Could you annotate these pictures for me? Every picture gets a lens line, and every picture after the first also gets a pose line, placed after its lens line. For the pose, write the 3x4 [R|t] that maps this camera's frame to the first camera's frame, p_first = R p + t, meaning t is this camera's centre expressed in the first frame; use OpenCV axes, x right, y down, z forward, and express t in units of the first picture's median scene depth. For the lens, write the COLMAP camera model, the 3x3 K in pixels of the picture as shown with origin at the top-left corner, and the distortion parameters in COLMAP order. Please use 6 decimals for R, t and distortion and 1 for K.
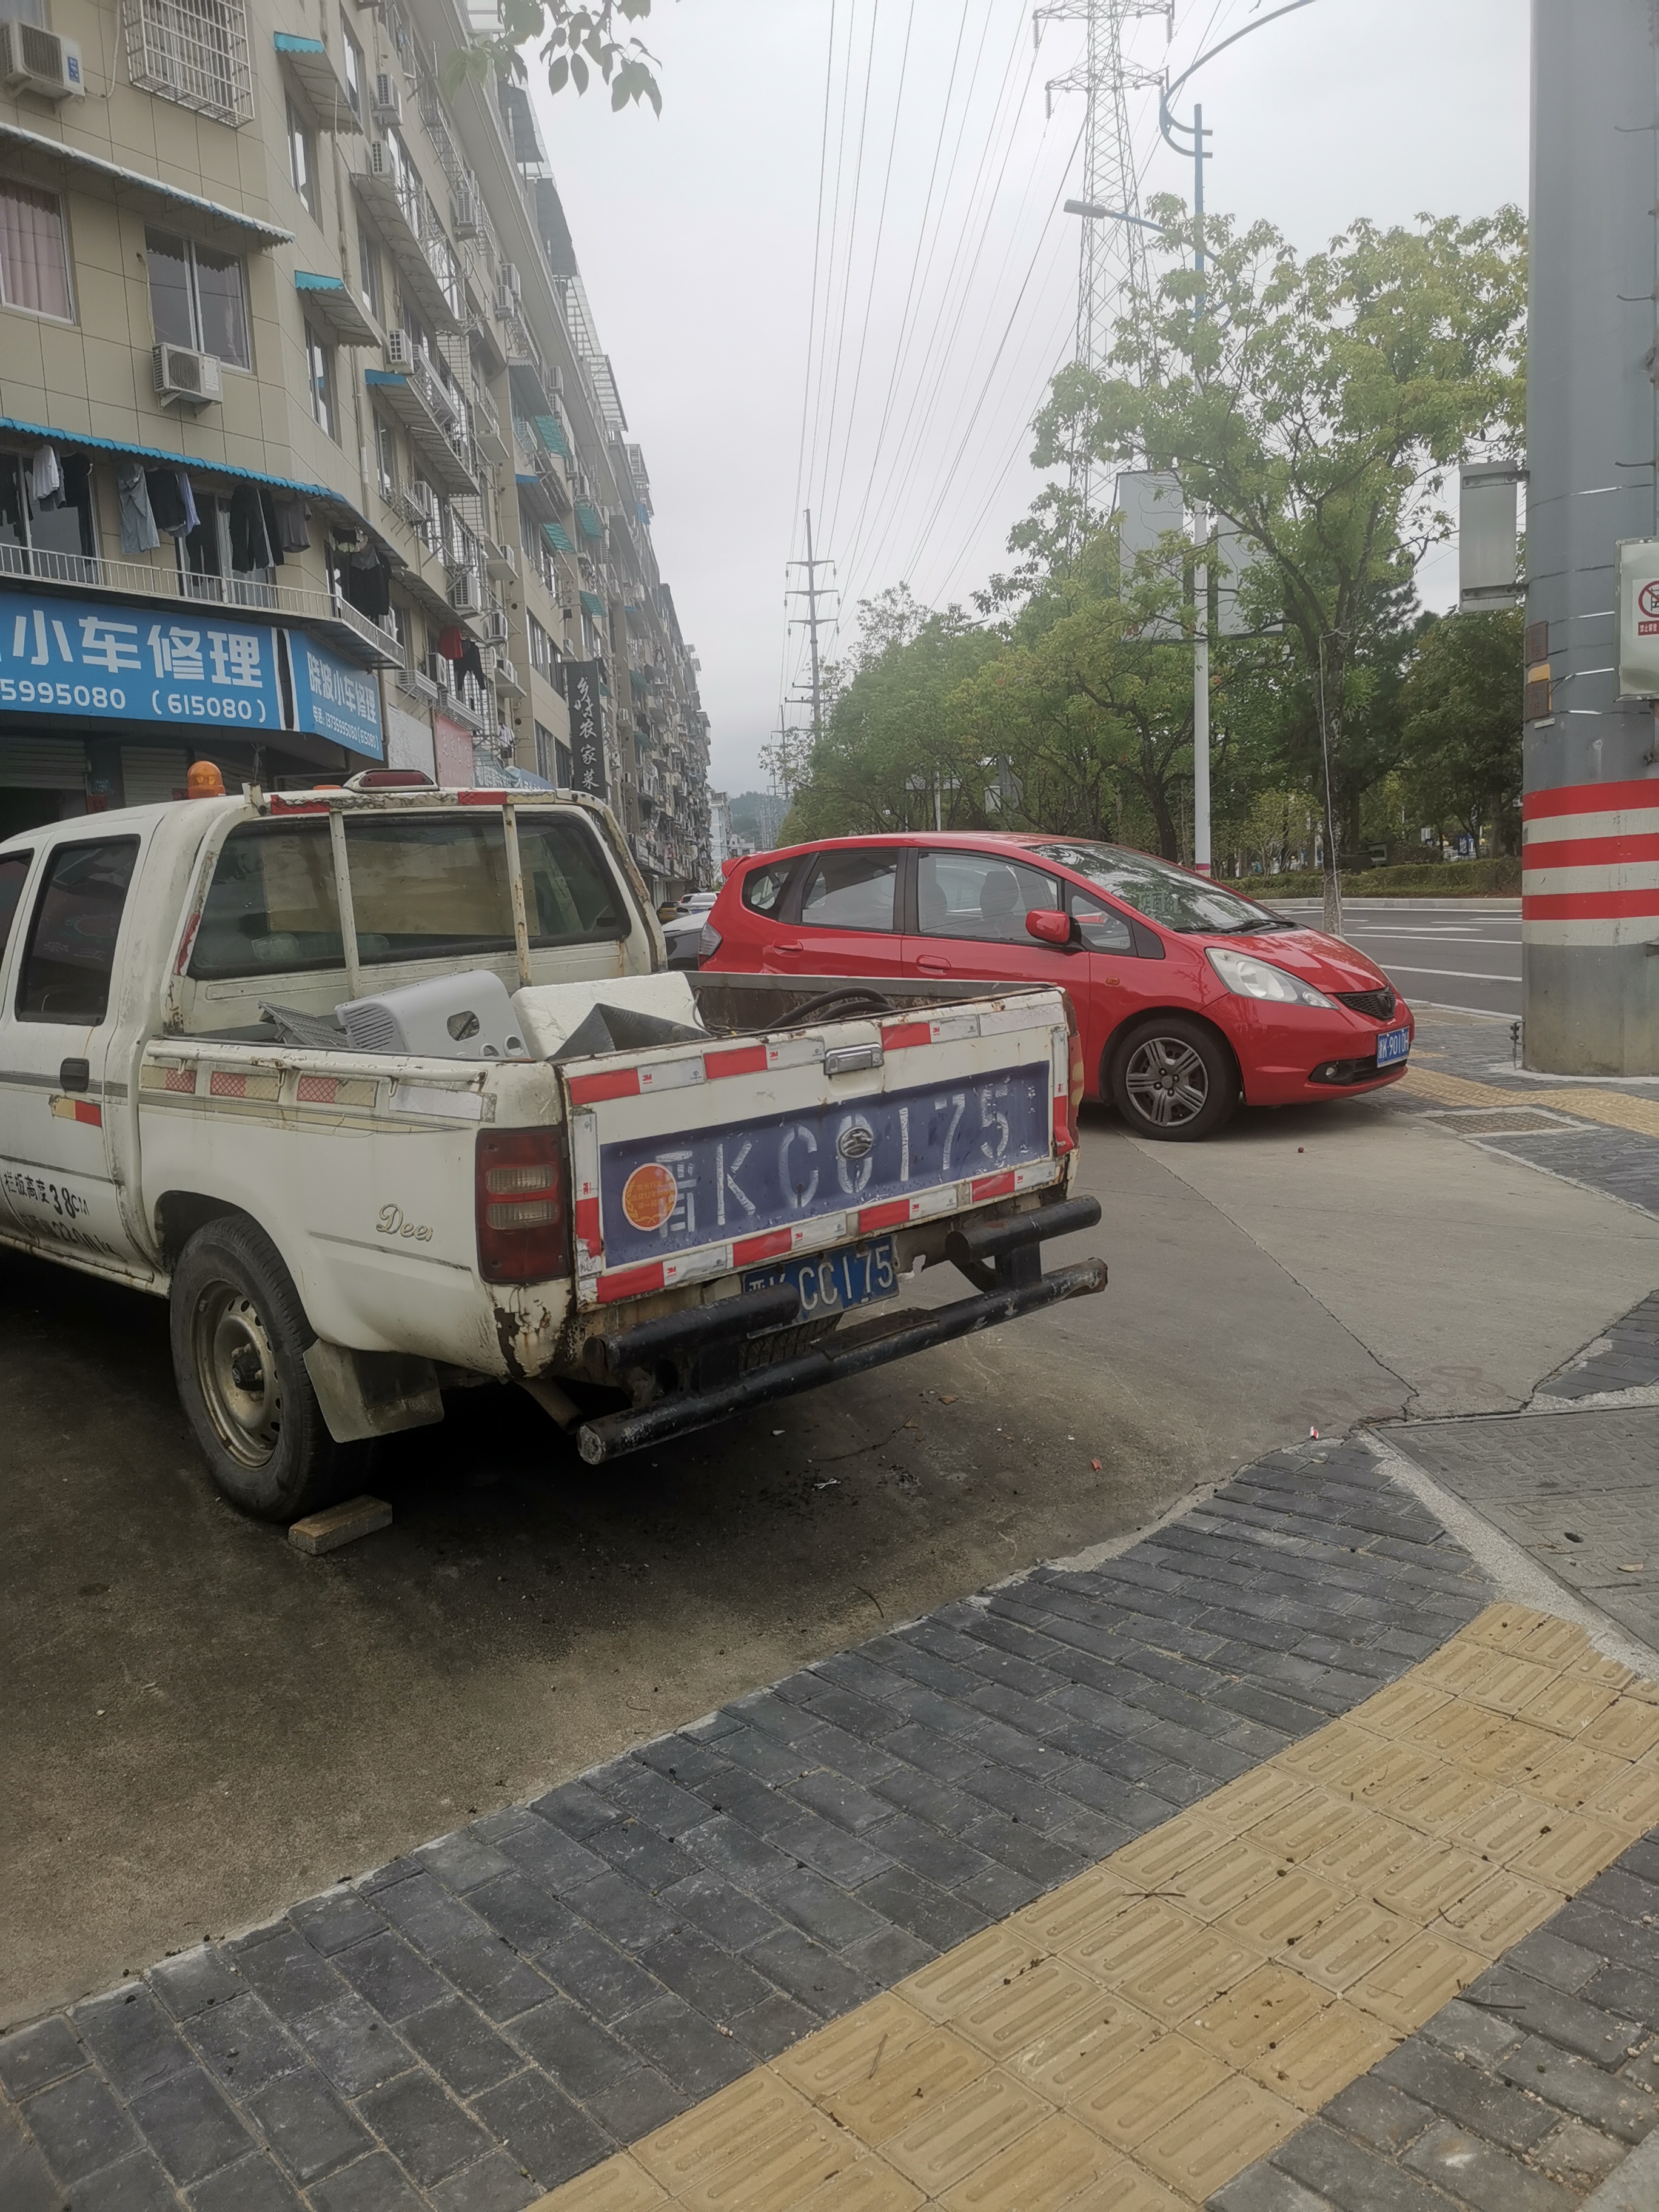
lens RADIAL K [[1706.5, 0, 828.7], [0, 1706.5, 1093.0], [0, 0, 1]] dist [0.057604, -0.059753]
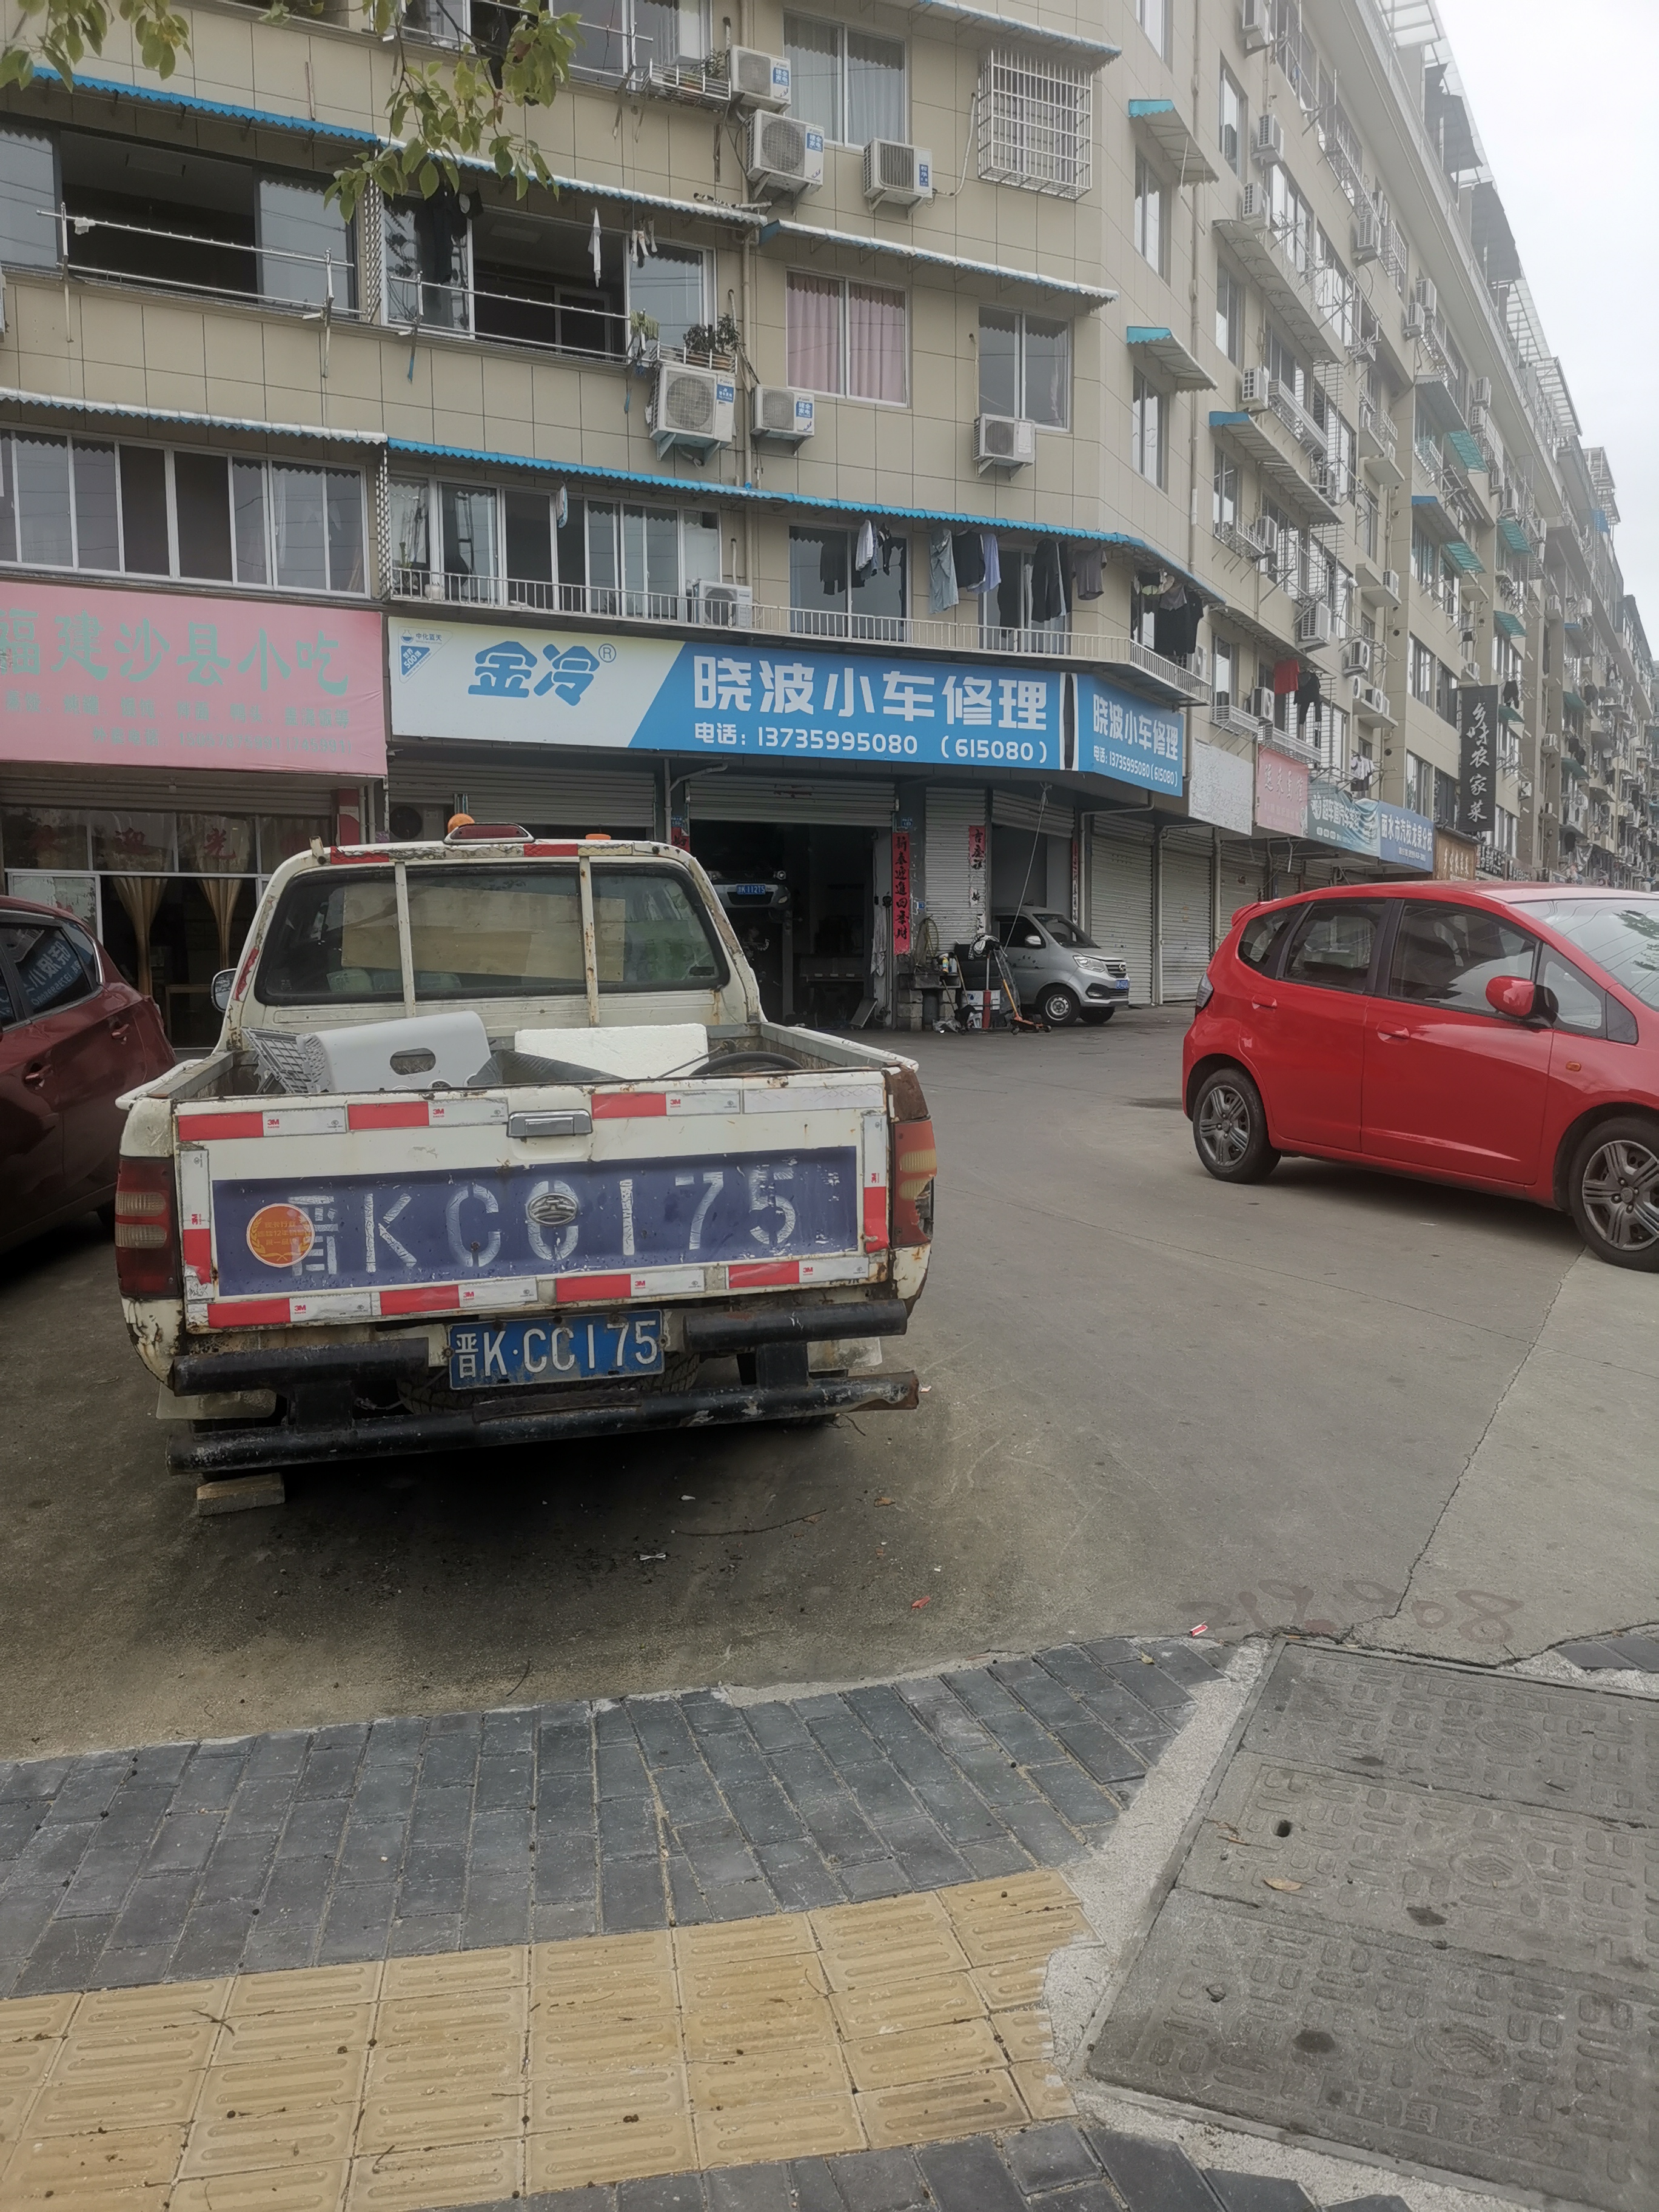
lens RADIAL K [[1706.5, 0, 831.2], [0, 1706.5, 1093.9], [0, 0, 1]] dist [0.057604, -0.059753]
pose [[0.859072, 0.083339, -0.505025, 0.531835], [-0.092016, 0.995727, 0.007790, -0.048800], [0.503517, 0.039778, 0.863069, 0.188433]]
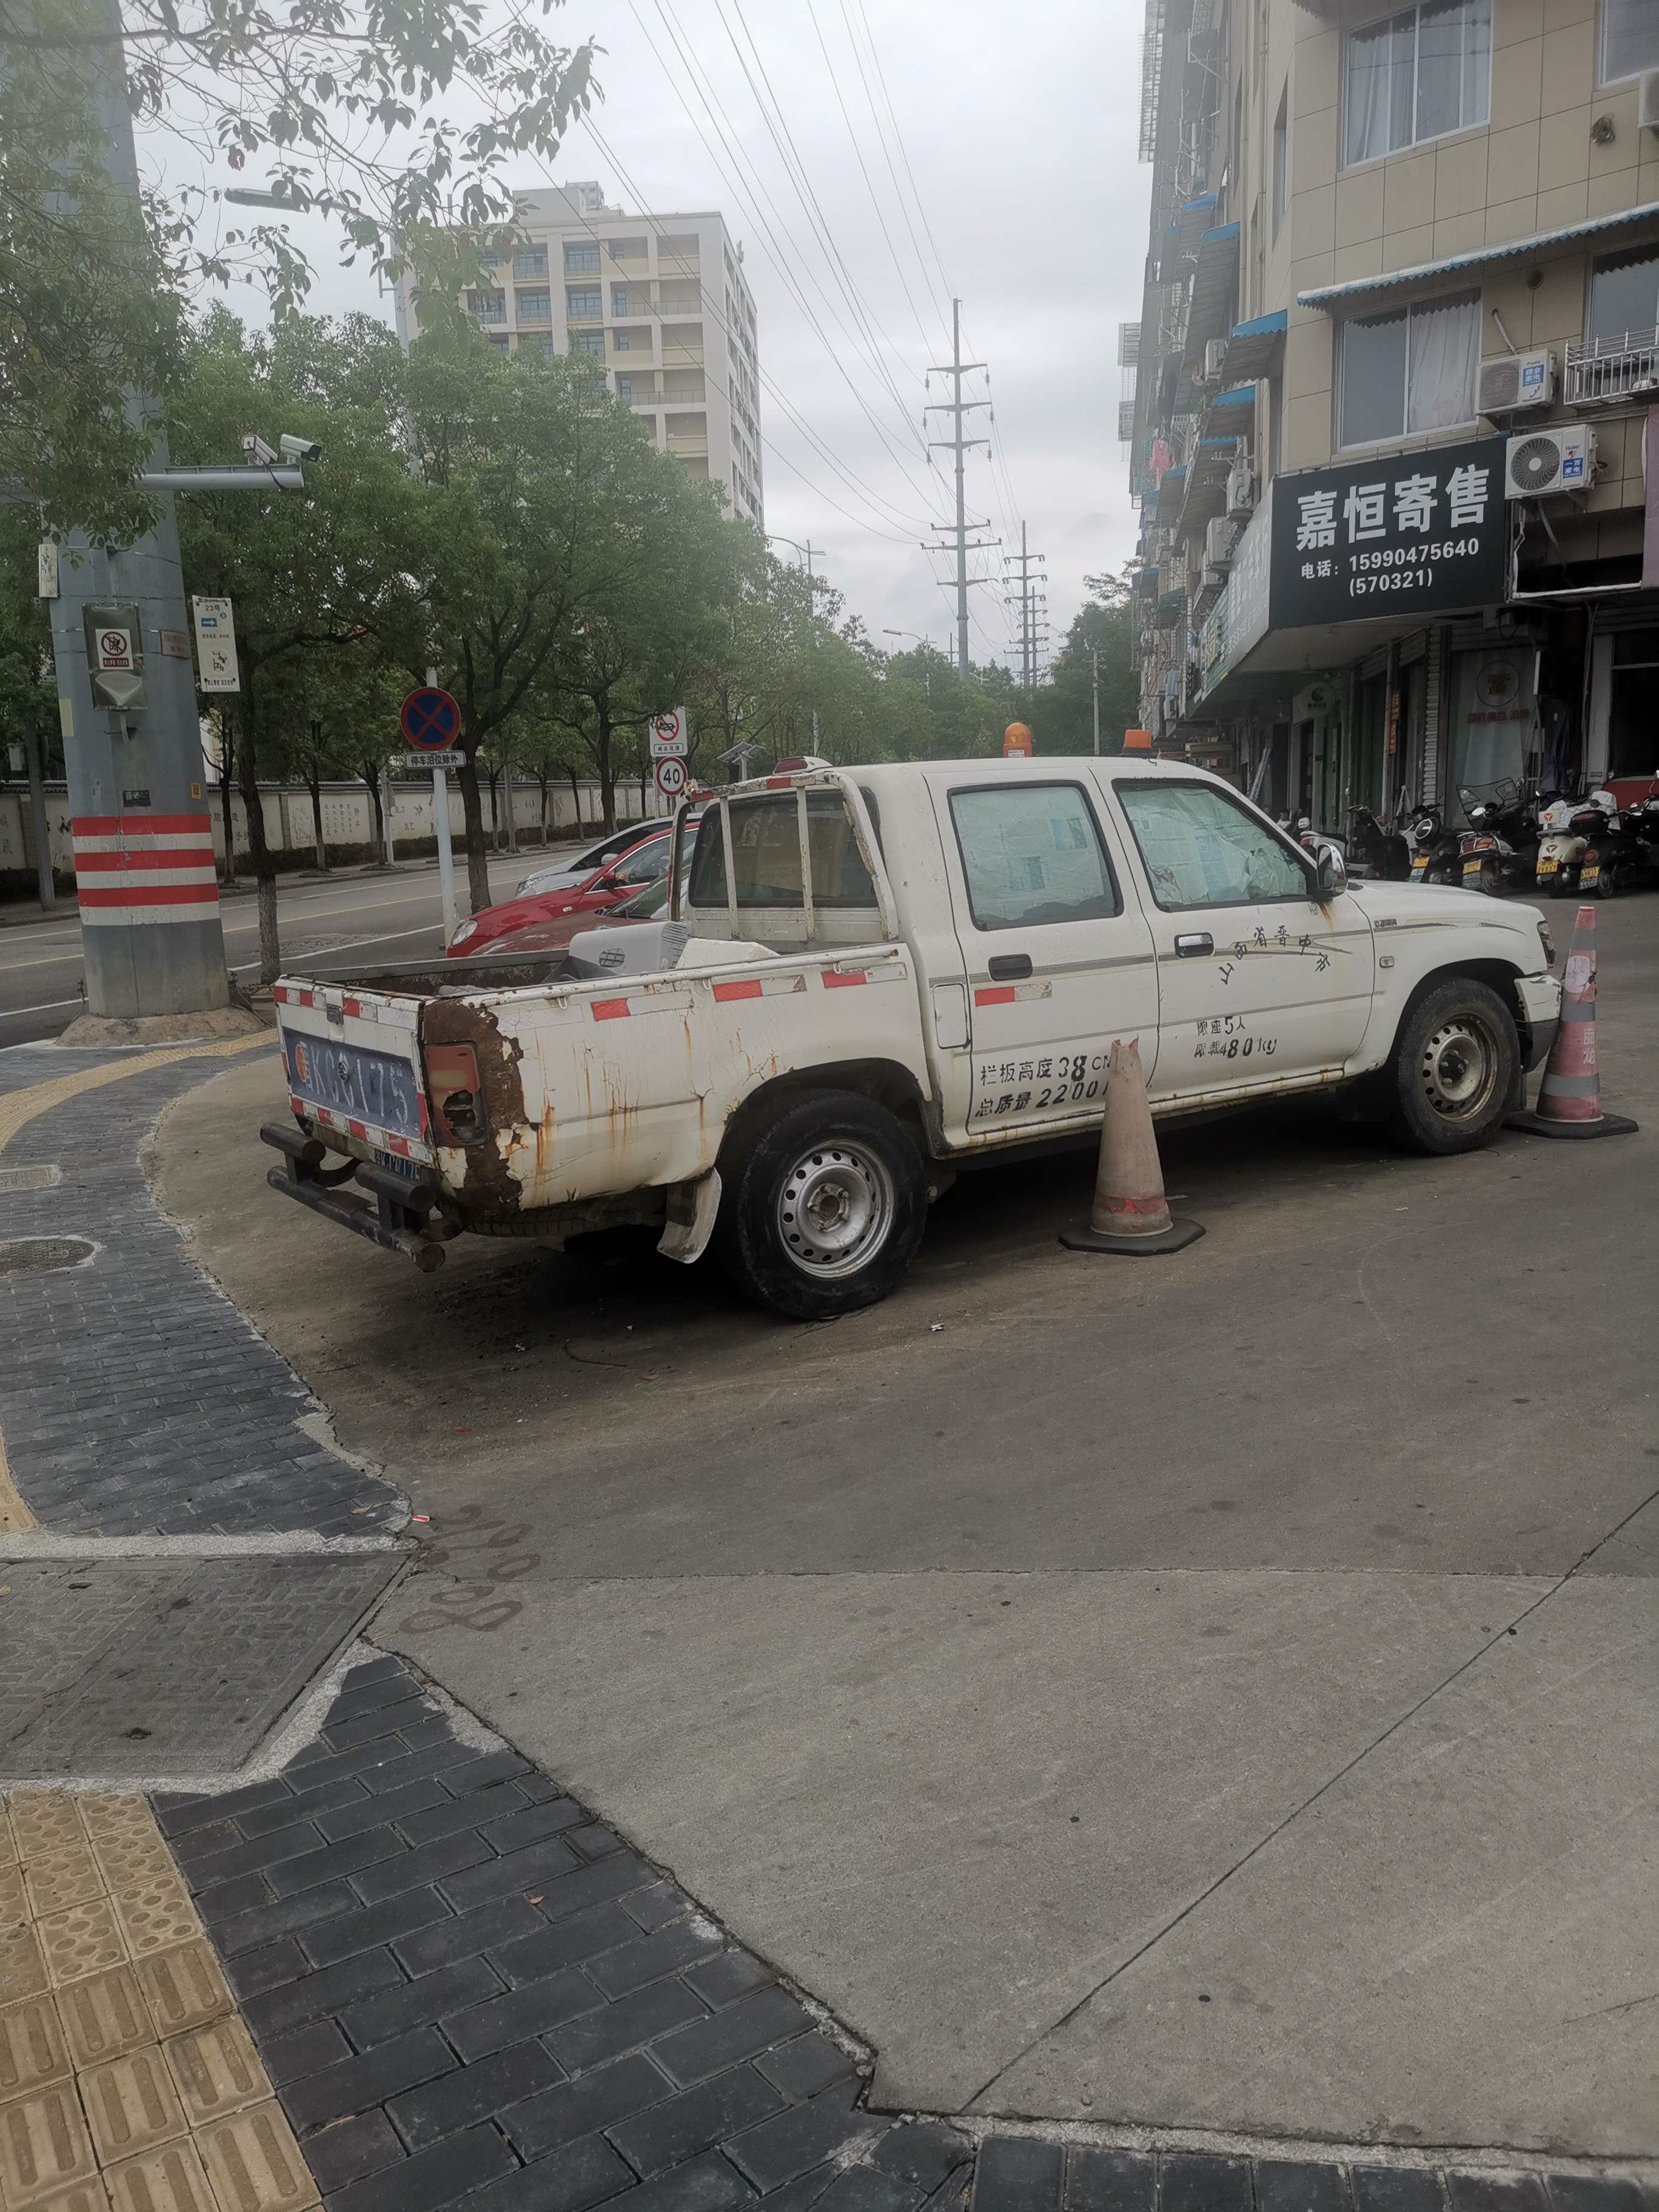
lens RADIAL K [[1706.5, 0, 818.8], [0, 1706.5, 1086.0], [0, 0, 1]] dist [0.057604, -0.059753]
pose [[-0.201494, 0.214993, -0.955604, 1.097779], [-0.063977, 0.970642, 0.231866, -0.266599], [0.977398, 0.107856, -0.181824, 1.369733]]
